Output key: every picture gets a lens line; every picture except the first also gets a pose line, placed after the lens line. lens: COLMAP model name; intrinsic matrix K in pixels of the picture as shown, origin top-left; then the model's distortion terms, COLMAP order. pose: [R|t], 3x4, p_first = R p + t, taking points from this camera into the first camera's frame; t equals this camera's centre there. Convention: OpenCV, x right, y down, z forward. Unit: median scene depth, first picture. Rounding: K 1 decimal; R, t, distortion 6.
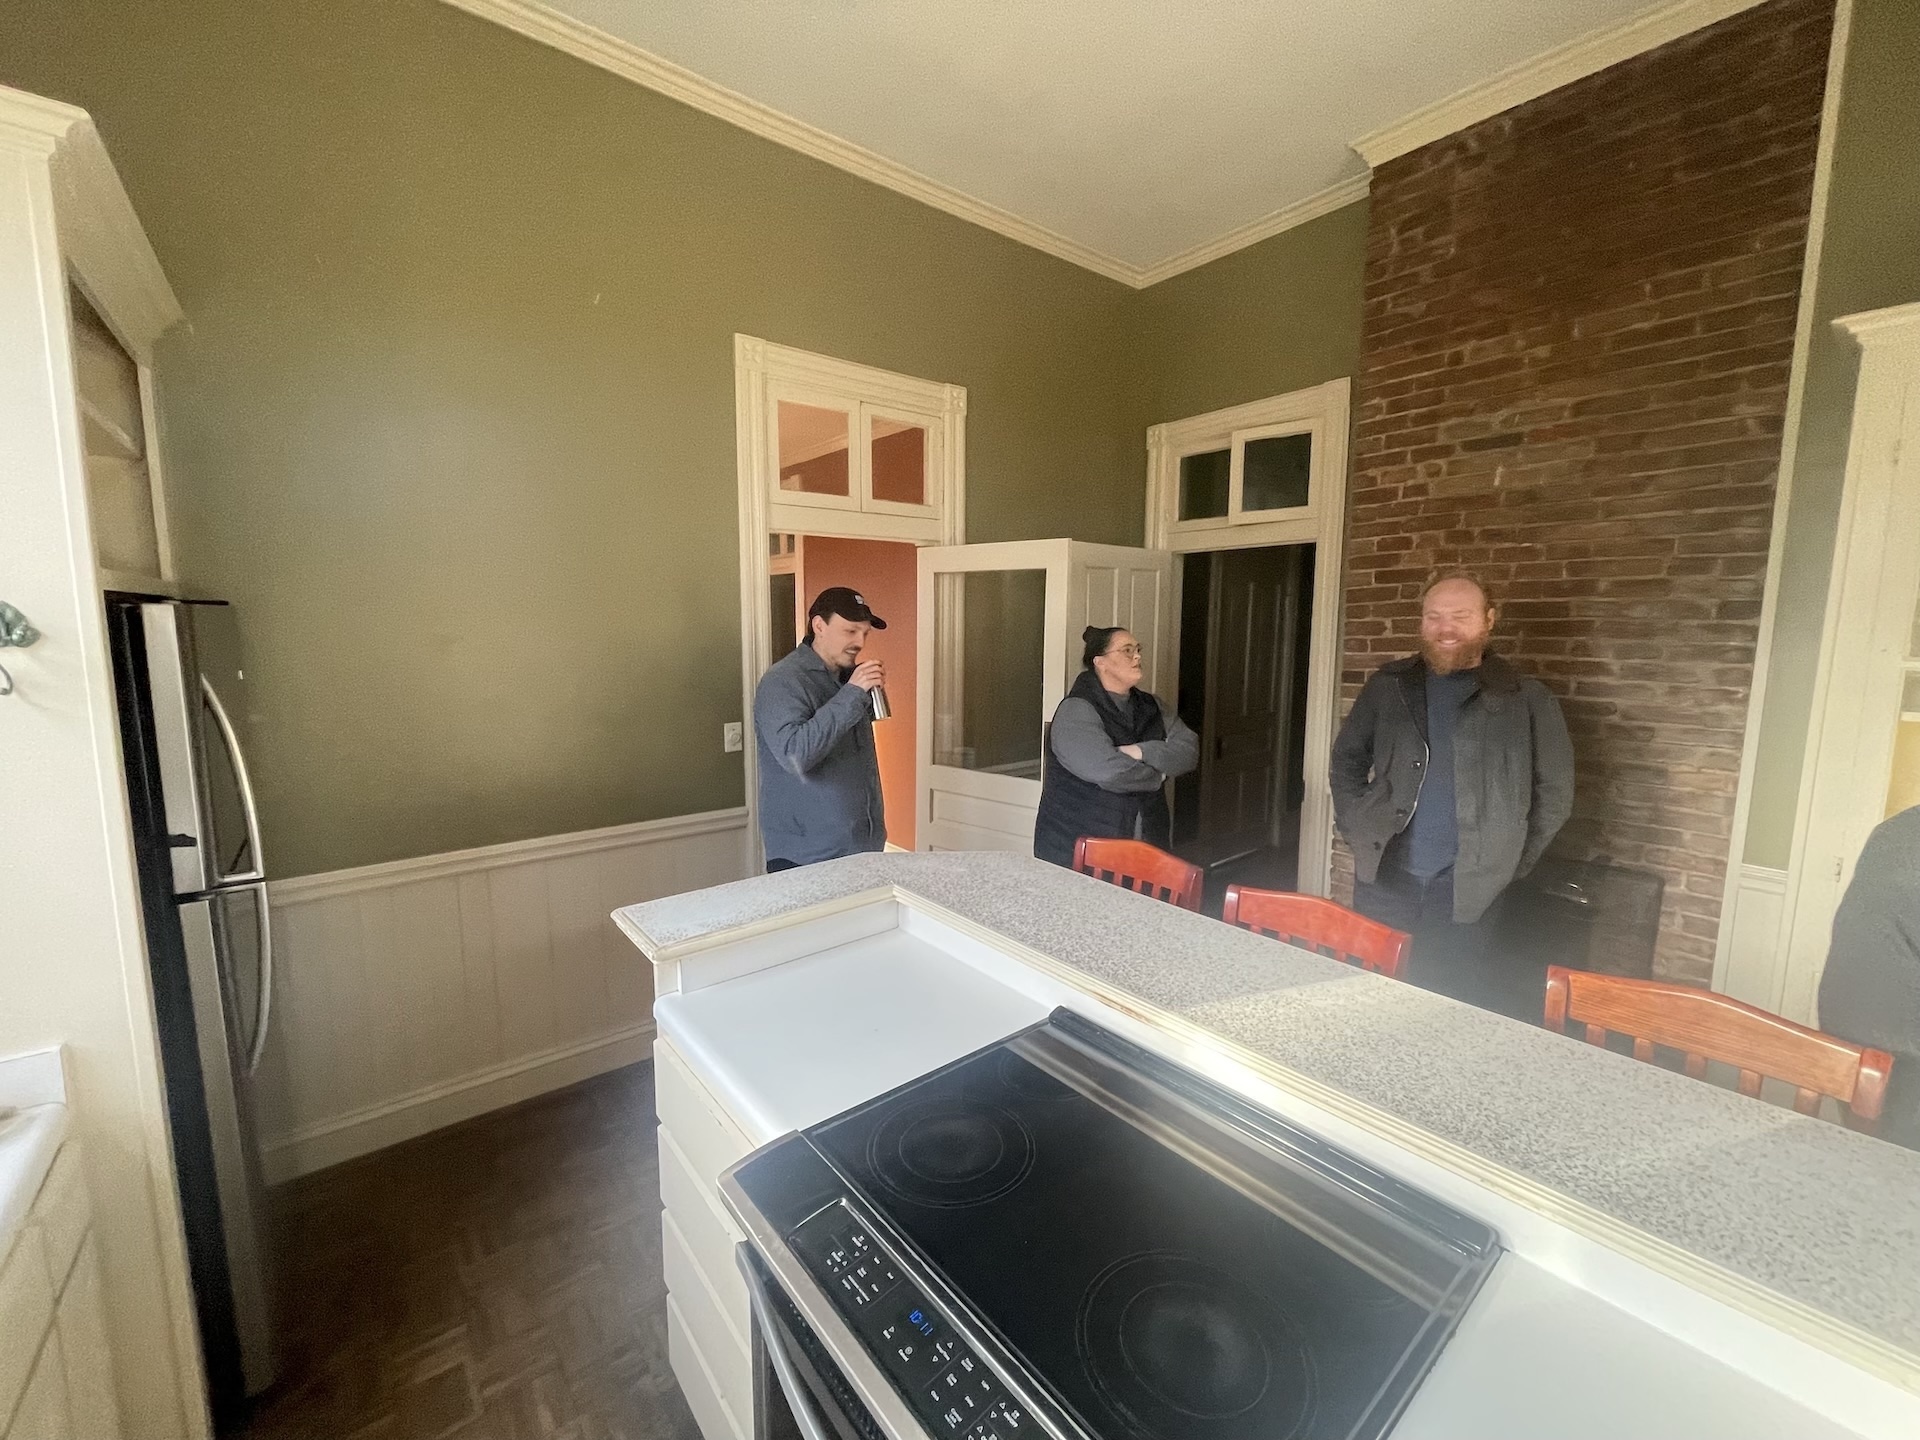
lens RADIAL K [[771.9, 0, 962.2], [0, 771.9, 712.7], [0, 0, 1]] dist [-0.002801, -0.001112]
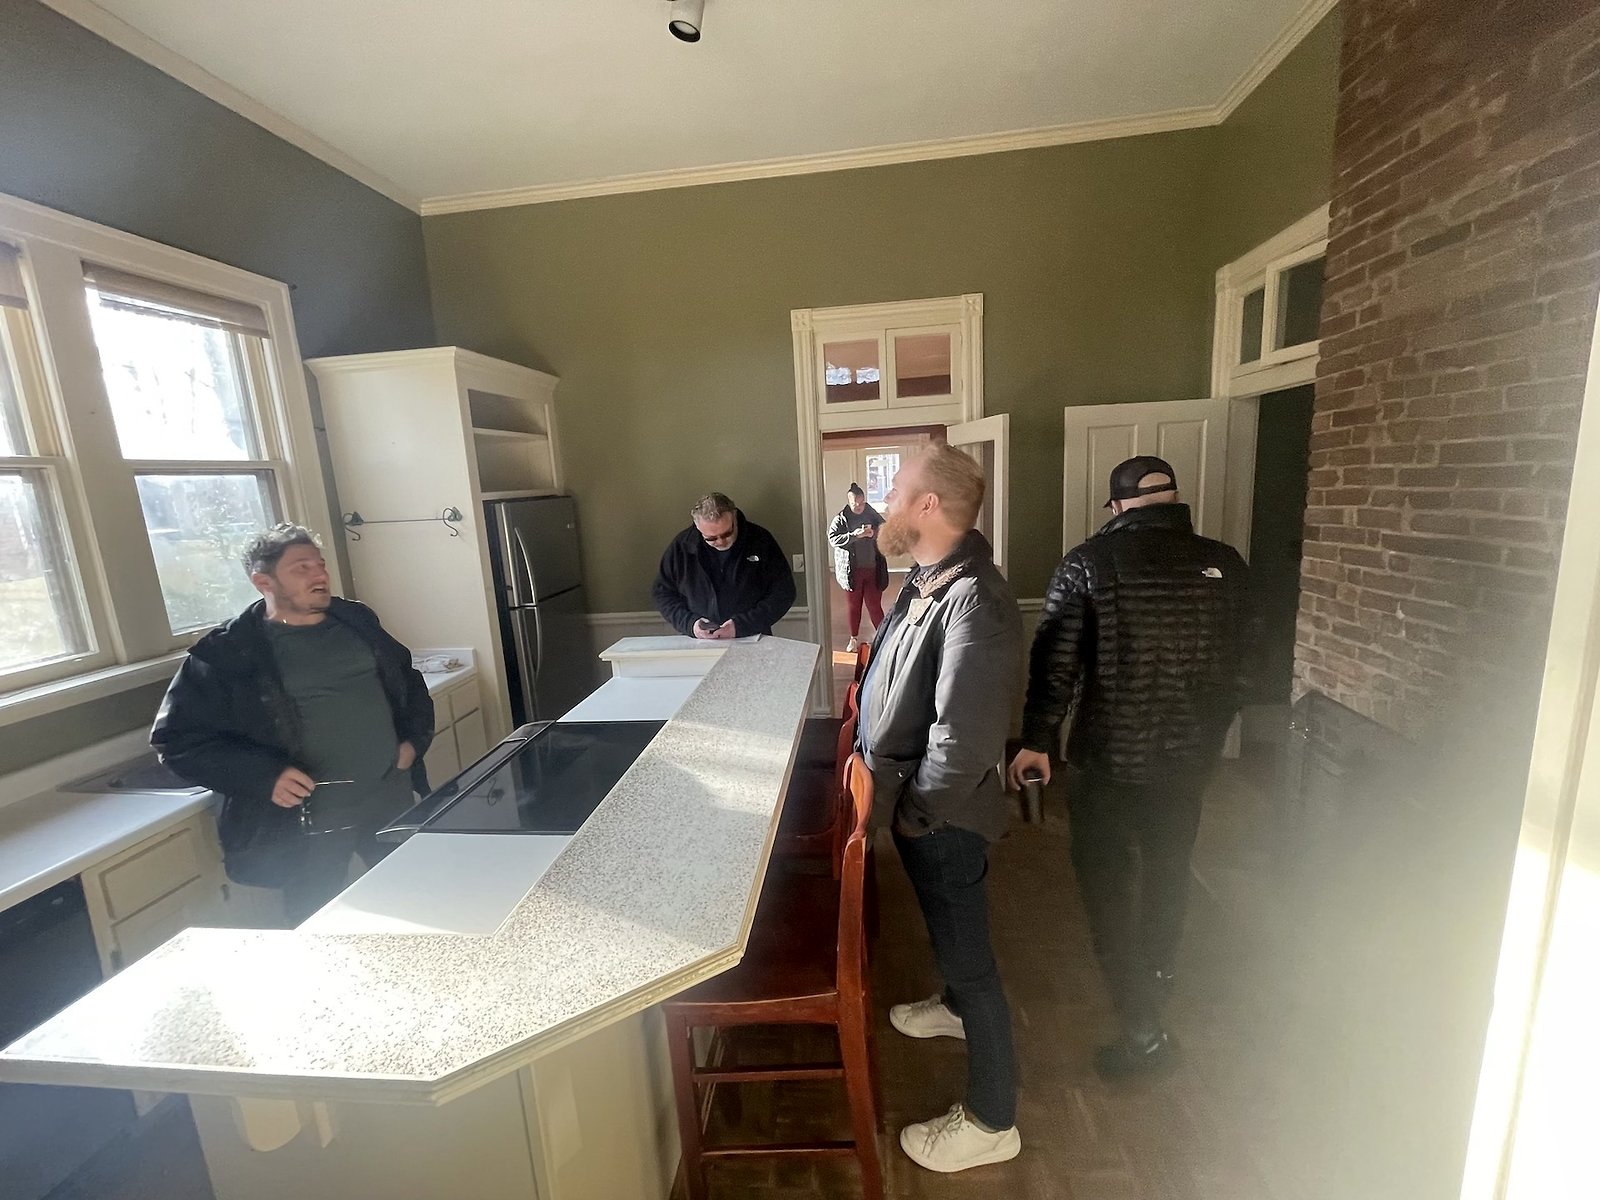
lens RADIAL K [[643.3, 0, 800.2], [0, 643.3, 597.8], [0, 0, 1]] dist [-0.002801, -0.001112]
pose [[0.701031, 0.090177, -0.707406, 0.695664], [-0.030371, 0.994848, 0.096722, -0.028390], [0.712484, -0.046321, 0.700158, 0.053240]]
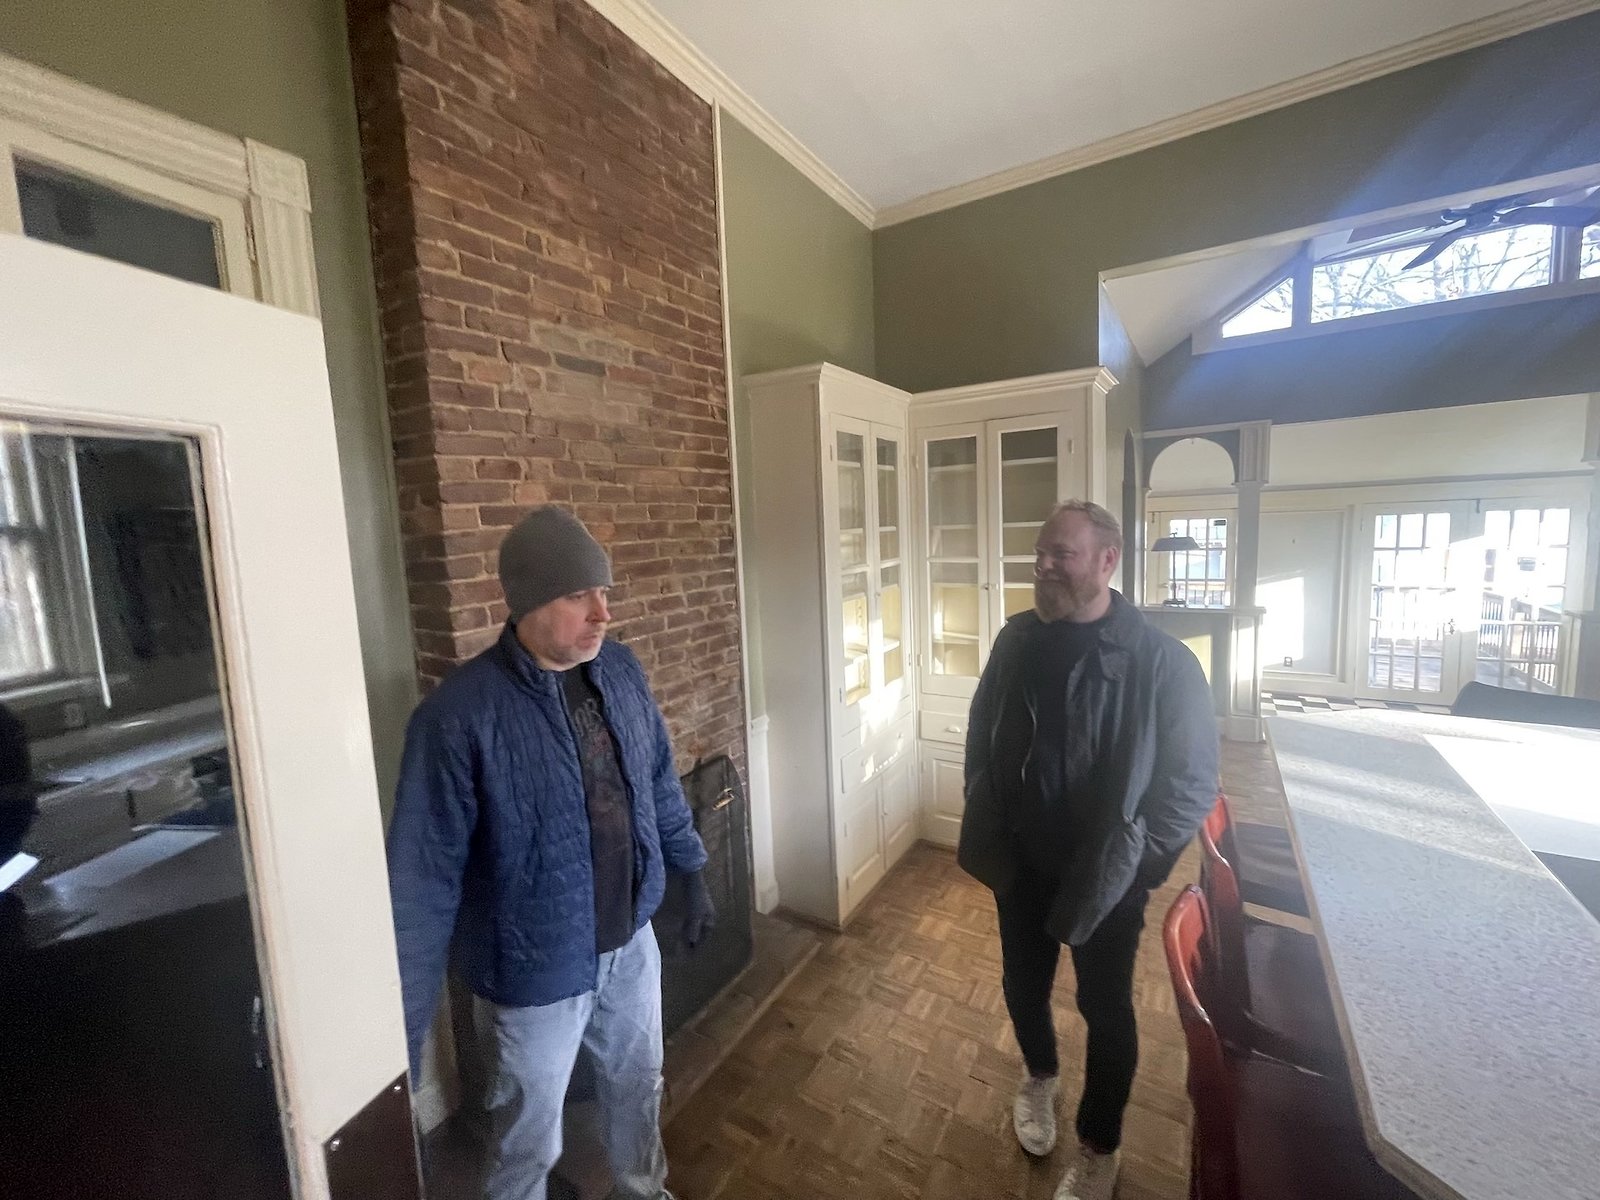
lens RADIAL K [[643.3, 0, 795.4], [0, 643.3, 598.7], [0, 0, 1]] dist [-0.002801, -0.001112]
pose [[-0.313534, -0.099701, 0.944329, -0.098145], [0.155991, 0.975555, 0.154789, -0.160923], [-0.936677, 0.195838, -0.290317, 0.993945]]
